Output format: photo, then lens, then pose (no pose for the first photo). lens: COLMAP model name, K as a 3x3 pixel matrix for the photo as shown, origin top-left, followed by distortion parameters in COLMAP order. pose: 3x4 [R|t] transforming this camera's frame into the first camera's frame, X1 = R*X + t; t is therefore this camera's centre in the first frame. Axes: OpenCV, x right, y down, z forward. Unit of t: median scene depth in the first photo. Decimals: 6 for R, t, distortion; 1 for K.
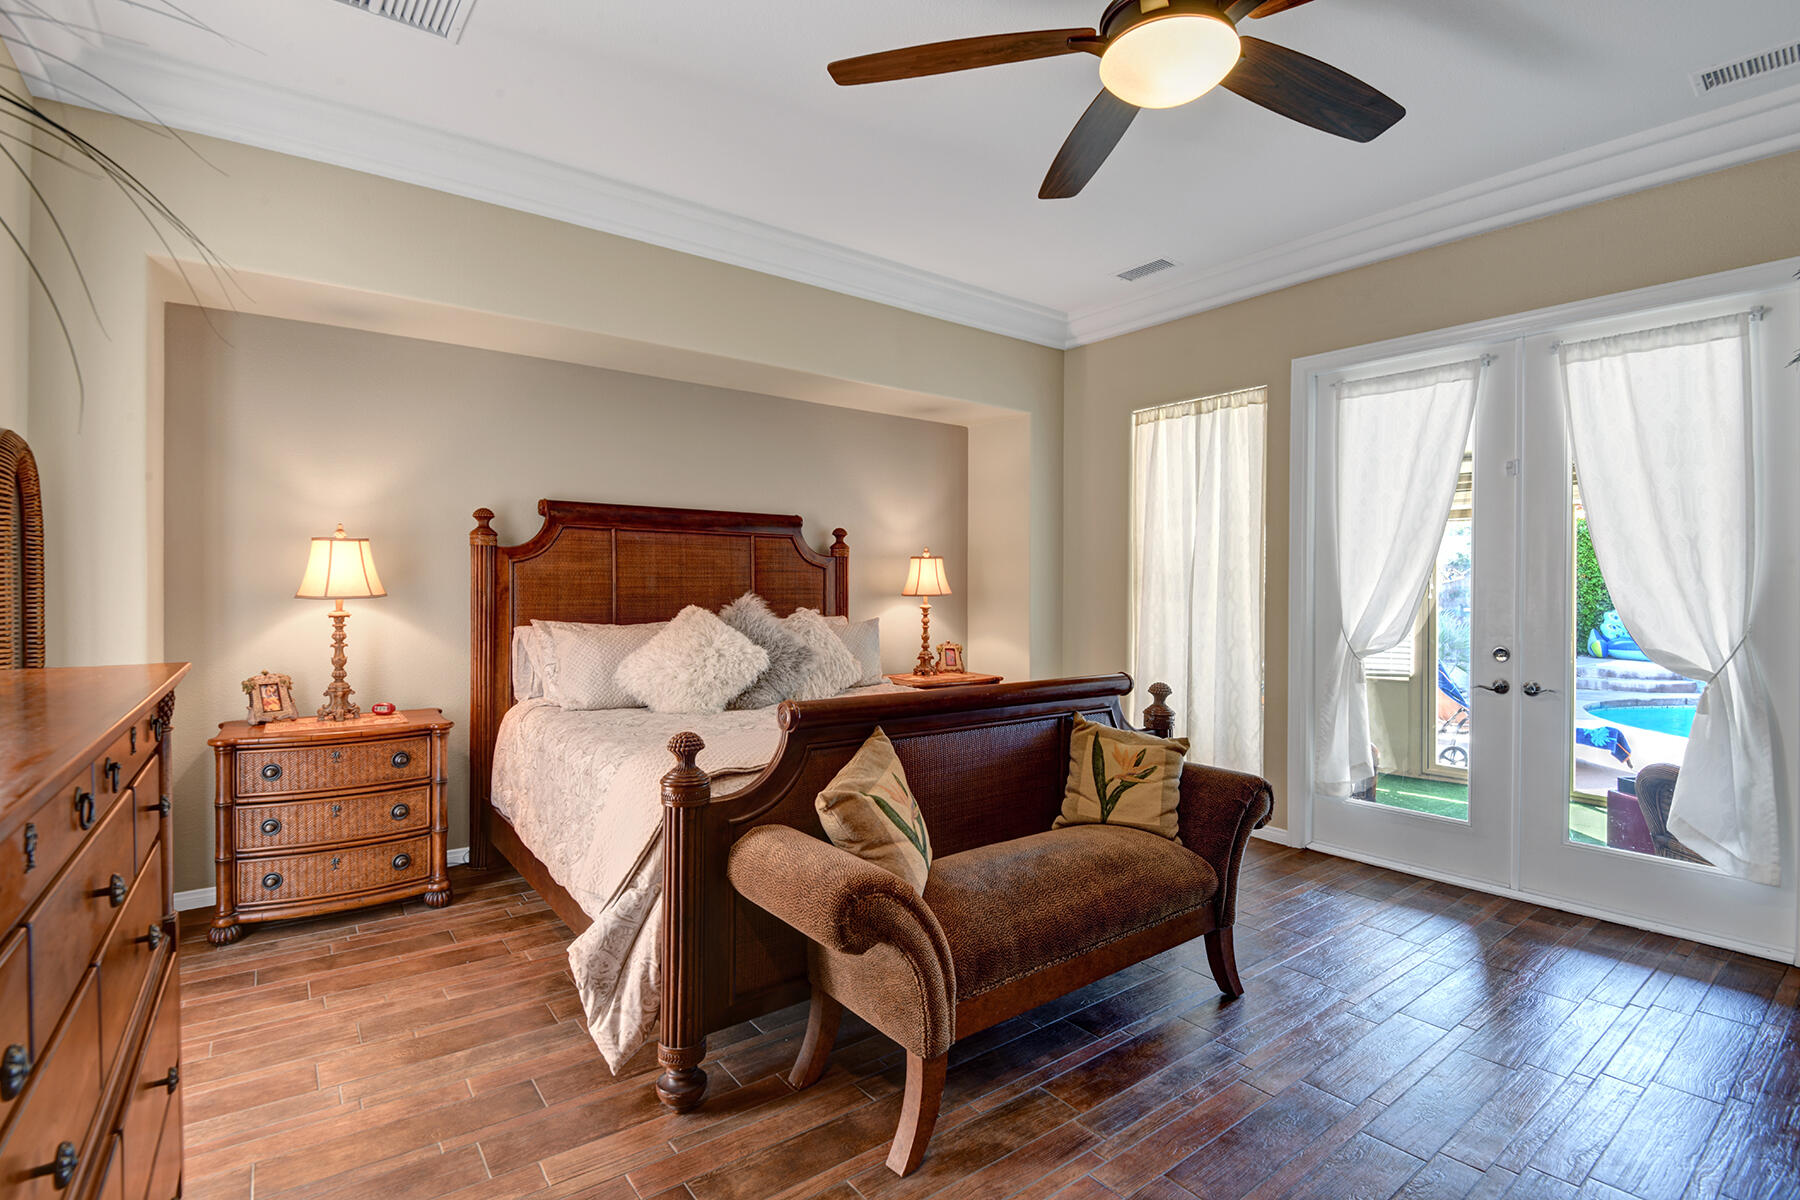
lens RADIAL K [[835.3, 0, 900.0], [0, 835.3, 600.0], [0, 0, 1]] dist [-0.005376, -0.022820]
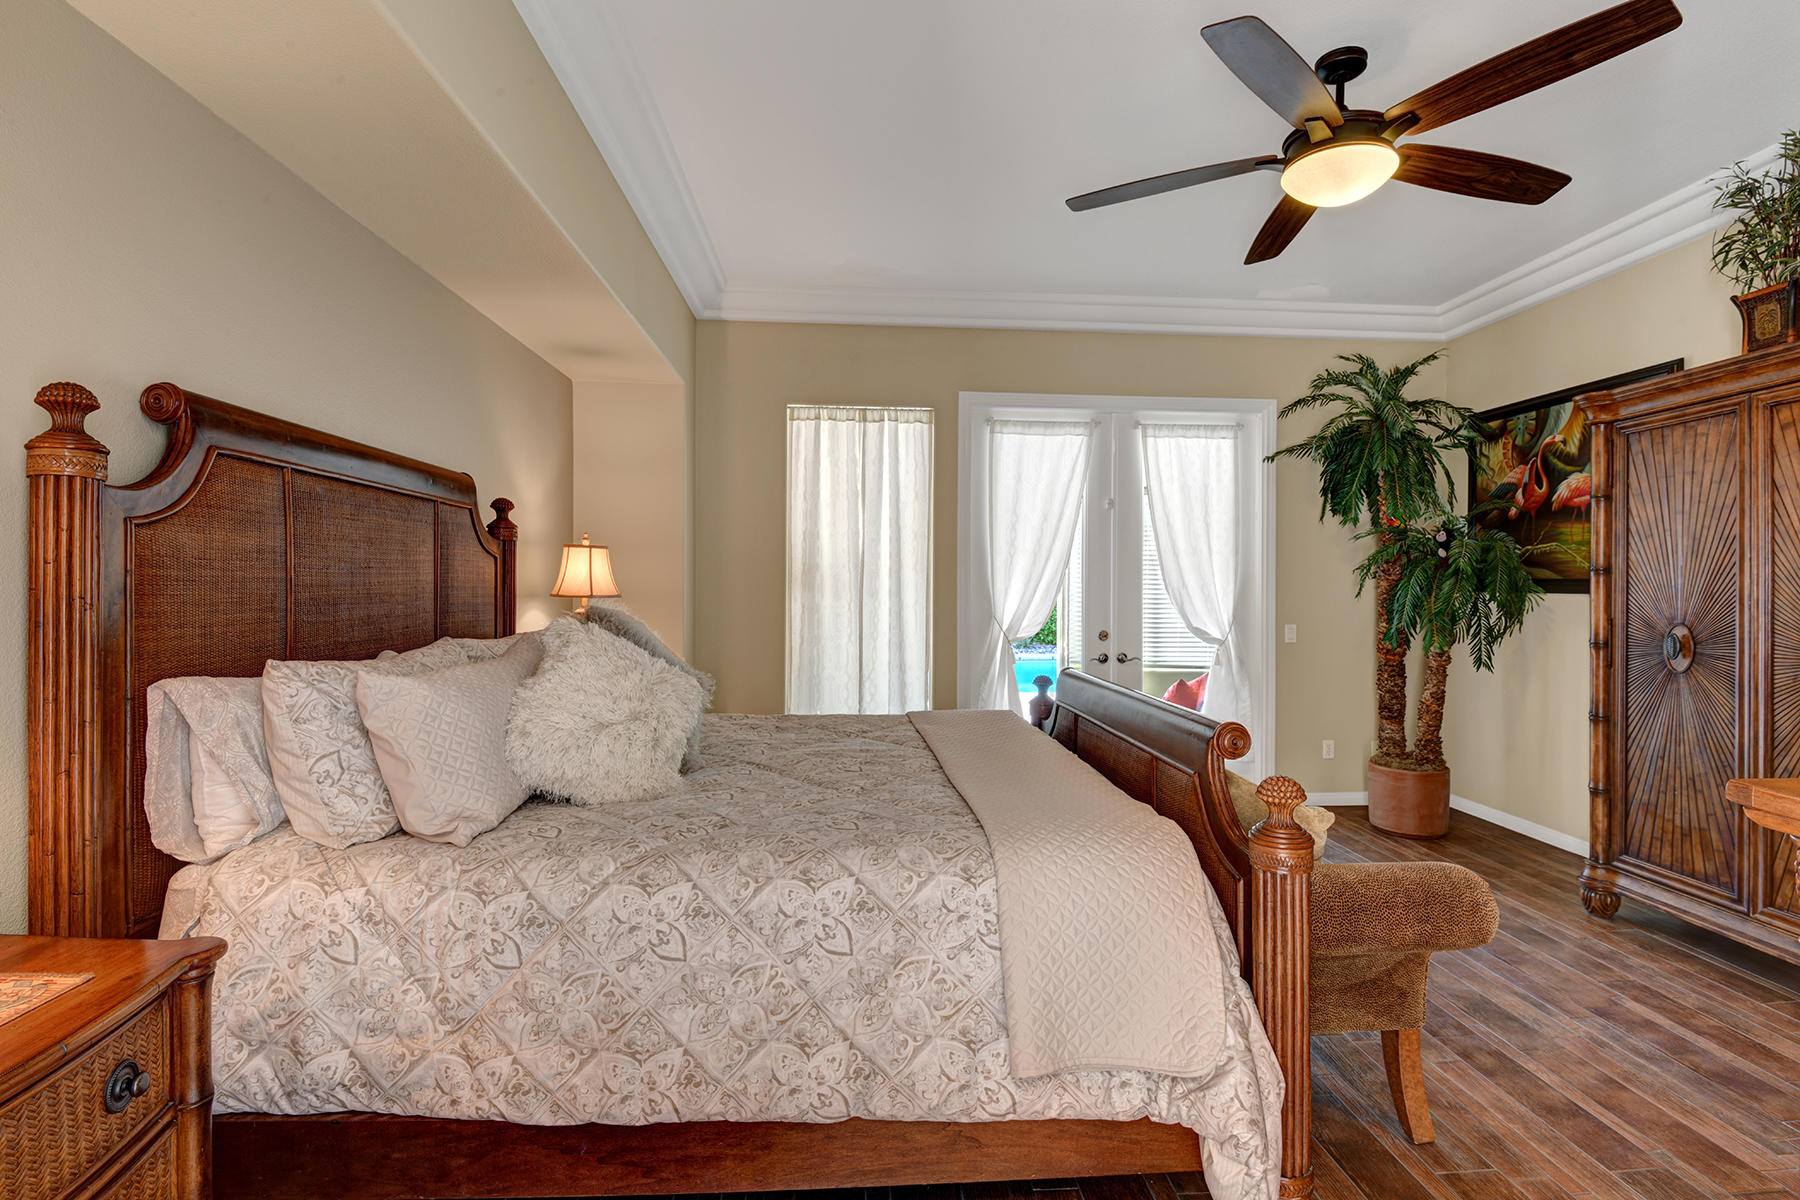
lens RADIAL K [[830.9, 0, 900.0], [0, 830.9, 600.0], [0, 0, 1]] dist [-0.002102, -0.000392]
pose [[0.559504, -0.012290, 0.828737, -0.557107], [0.006062, 0.999924, 0.010736, -0.010206], [-0.828806, -0.000983, 0.559536, 0.429906]]
